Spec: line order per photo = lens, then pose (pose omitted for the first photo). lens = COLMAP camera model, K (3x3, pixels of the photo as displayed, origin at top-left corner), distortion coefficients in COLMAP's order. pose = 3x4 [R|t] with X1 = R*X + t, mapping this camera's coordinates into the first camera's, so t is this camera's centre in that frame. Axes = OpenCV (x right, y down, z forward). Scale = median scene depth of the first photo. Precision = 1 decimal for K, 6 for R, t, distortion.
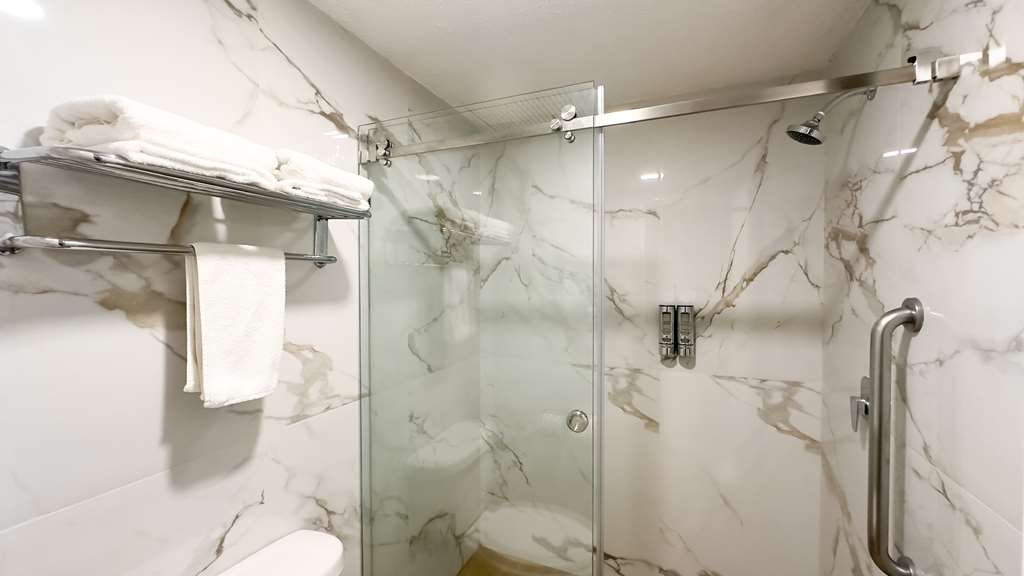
lens RADIAL K [[401.4, 0, 517.5], [0, 401.4, 294.8], [0, 0, 1]] dist [-0.006030, 0.000173]
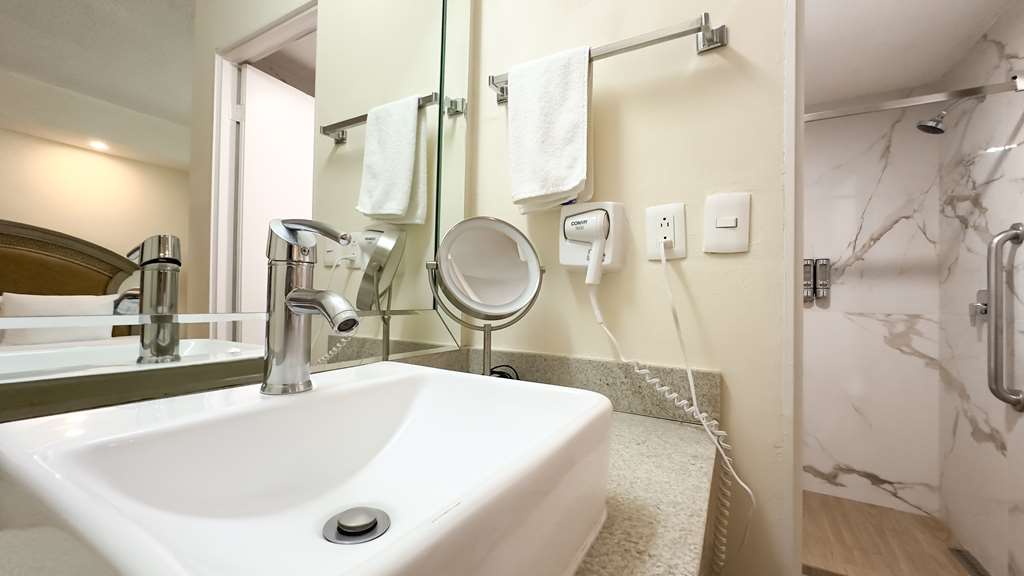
lens RADIAL K [[401.4, 0, 517.3], [0, 401.4, 295.2], [0, 0, 1]] dist [-0.006030, 0.000173]
pose [[0.993992, 0.021182, -0.107381, -0.482372], [-0.025321, 0.998982, -0.037330, 0.239836], [0.106481, 0.039824, 0.993517, -0.459671]]
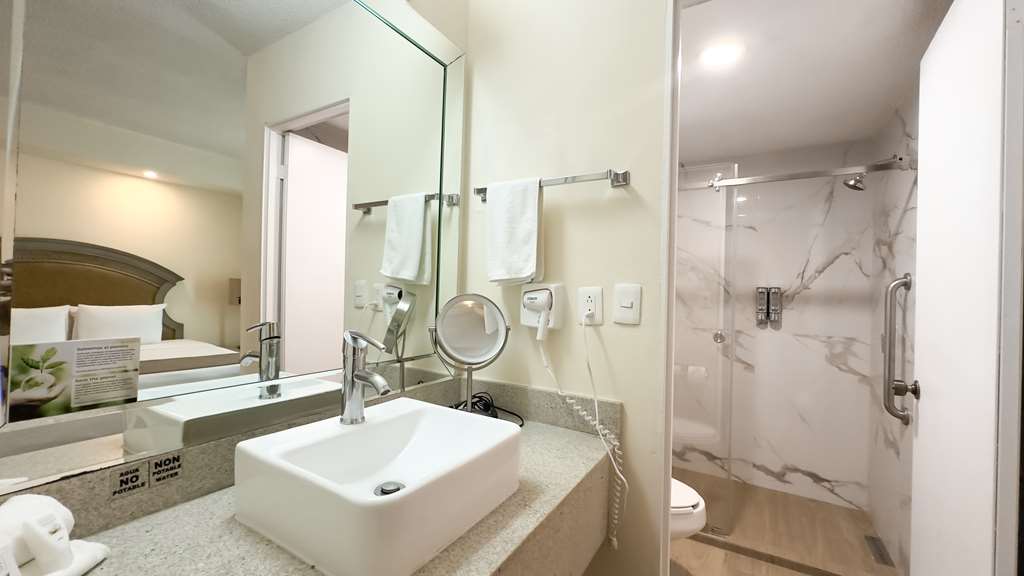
lens RADIAL K [[401.4, 0, 518.7], [0, 401.4, 294.5], [0, 0, 1]] dist [-0.006030, 0.000173]
pose [[0.990379, 0.027602, -0.135599, -0.377921], [-0.031369, 0.999177, -0.025722, 0.133138], [0.134778, 0.029728, 0.990430, -0.712112]]
